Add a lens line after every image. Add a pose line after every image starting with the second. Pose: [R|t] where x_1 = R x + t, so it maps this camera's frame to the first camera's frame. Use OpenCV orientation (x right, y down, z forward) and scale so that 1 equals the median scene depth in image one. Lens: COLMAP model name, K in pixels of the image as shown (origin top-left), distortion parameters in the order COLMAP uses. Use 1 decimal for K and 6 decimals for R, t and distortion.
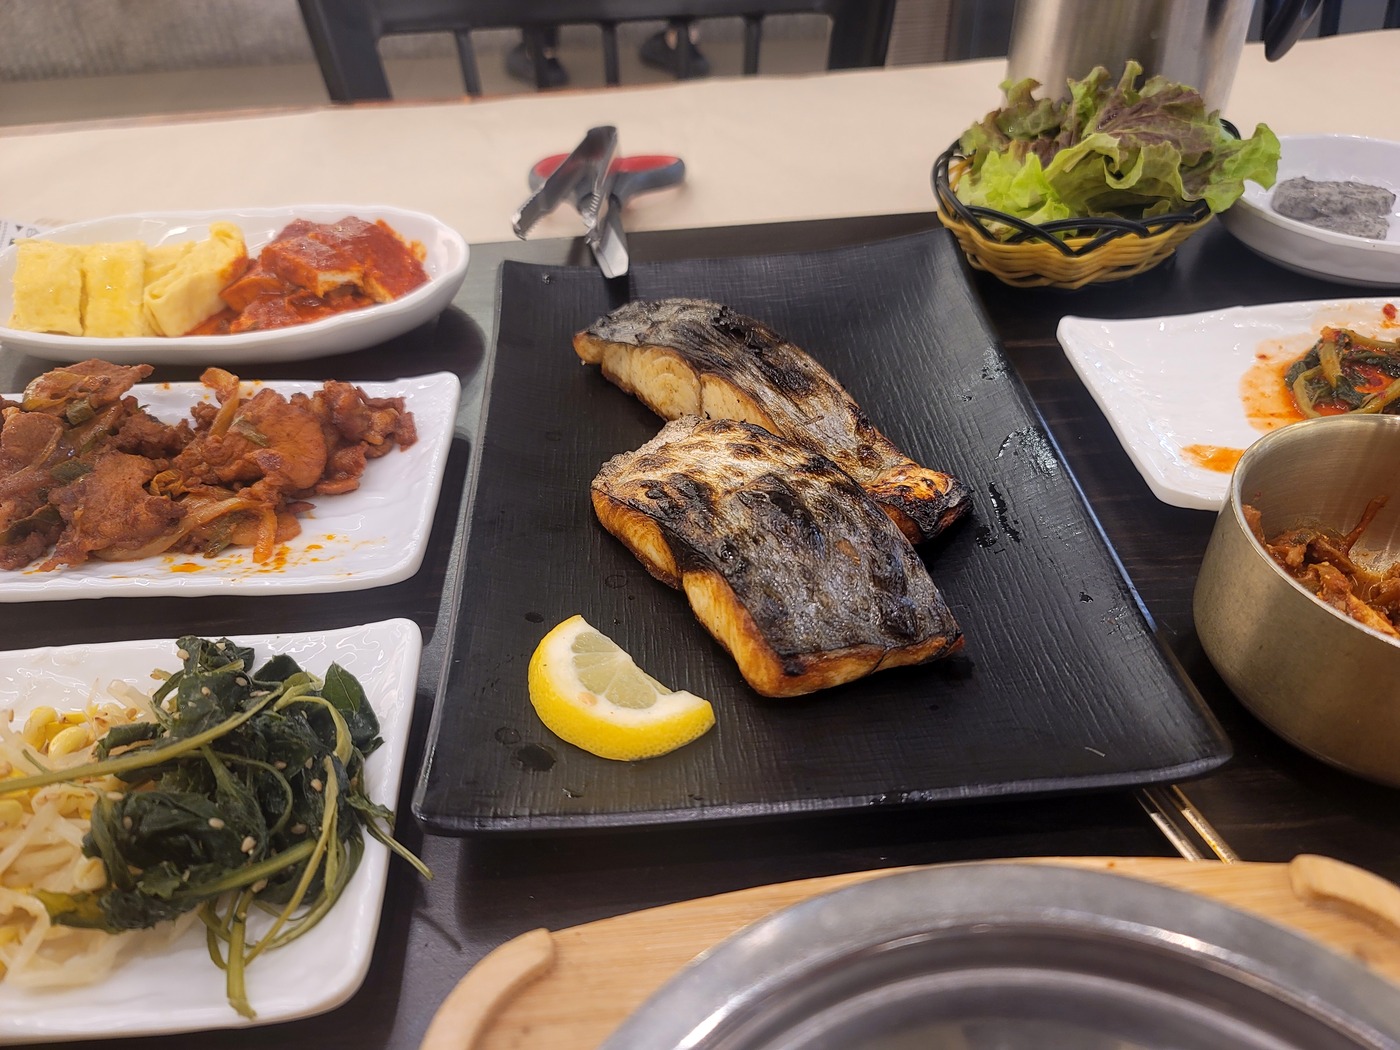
lens RADIAL K [[1087.0, 0, 700.0], [0, 1087.0, 525.0], [0, 0, 1]] dist [-0.002179, -0.003948]
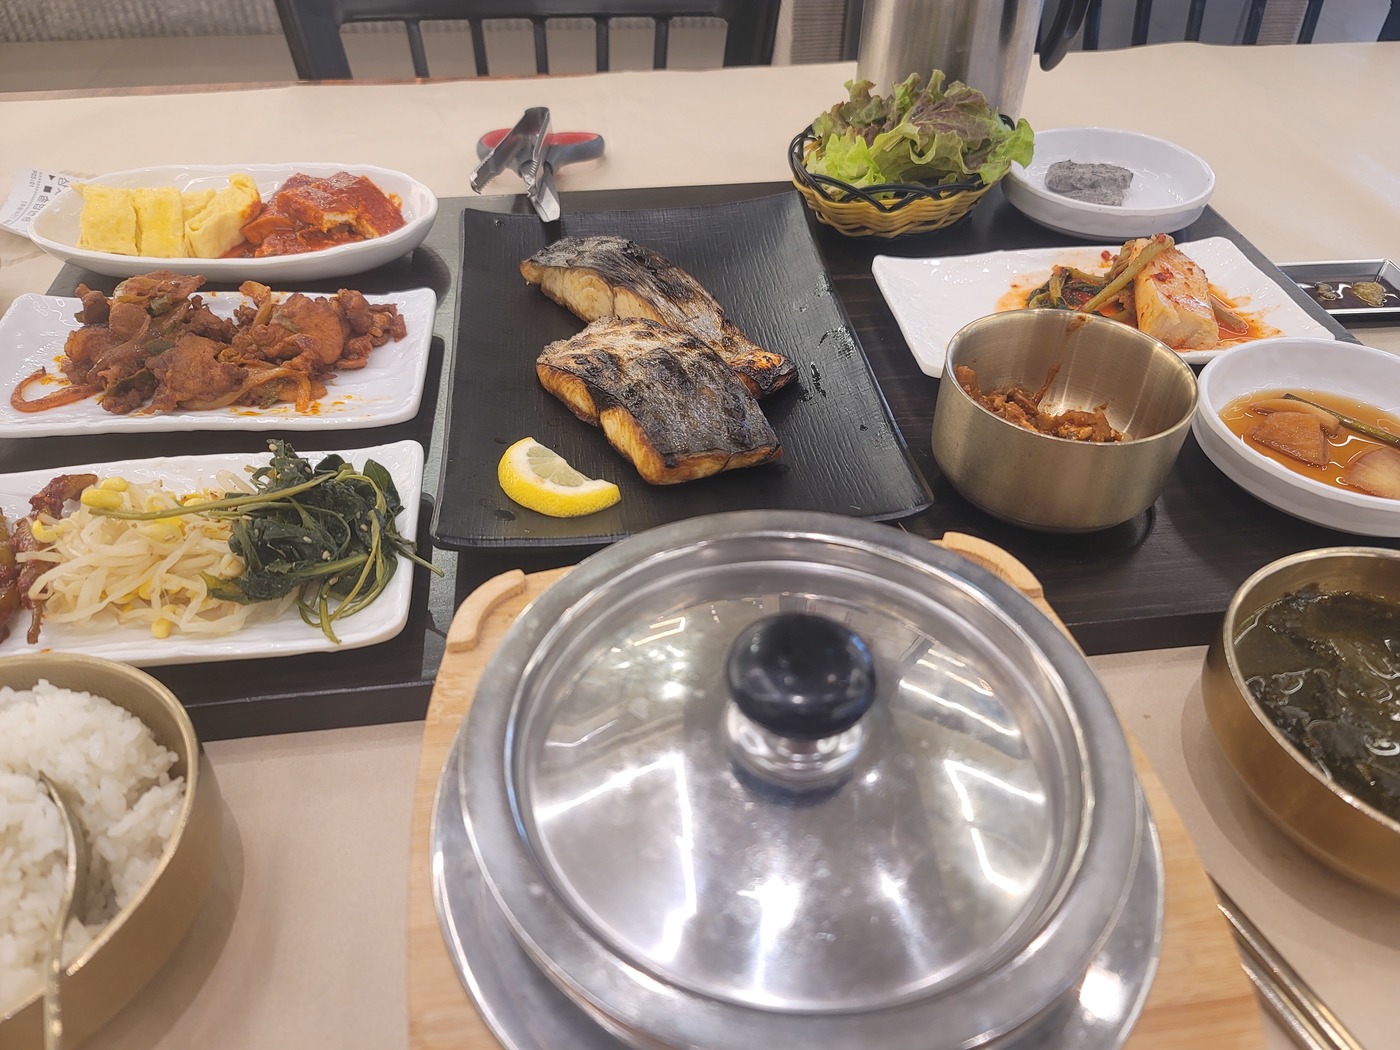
lens RADIAL K [[1038.9, 0, 700.0], [0, 1038.9, 525.0], [0, 0, 1]] dist [0.004663, 0.005722]
pose [[0.997278, -0.001257, 0.073726, 0.012466], [-0.000775, 0.999621, 0.027529, 0.128564], [-0.073732, -0.027511, 0.996899, -0.351725]]
